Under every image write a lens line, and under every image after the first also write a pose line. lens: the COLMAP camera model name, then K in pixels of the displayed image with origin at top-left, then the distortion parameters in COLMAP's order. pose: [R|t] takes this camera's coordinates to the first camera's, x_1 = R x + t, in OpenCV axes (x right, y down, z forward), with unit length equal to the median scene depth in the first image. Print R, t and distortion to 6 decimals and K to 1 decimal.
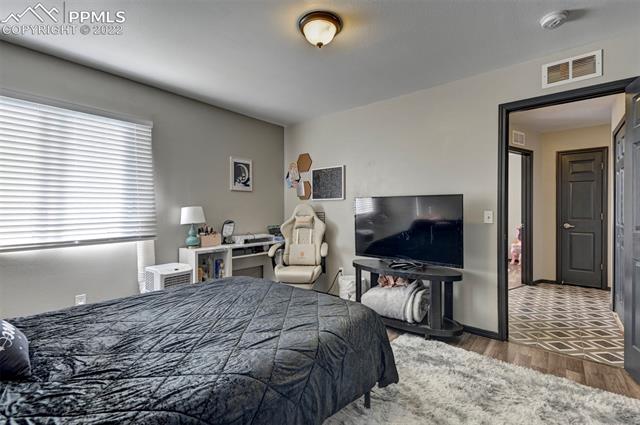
lens RADIAL K [[296.2, 0, 321.1], [0, 296.2, 212.1], [0, 0, 1]] dist [0.018688, 0.000218]
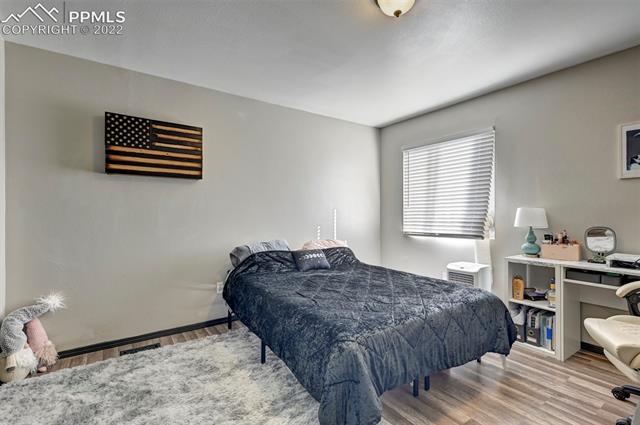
lens RADIAL K [[296.2, 0, 320.9], [0, 296.2, 212.9], [0, 0, 1]] dist [0.018688, 0.000218]
pose [[-0.279326, -0.002959, -0.960192, 0.558389], [-0.005506, 0.999984, -0.001480, 0.001507], [0.960181, 0.004873, -0.279338, 0.679624]]
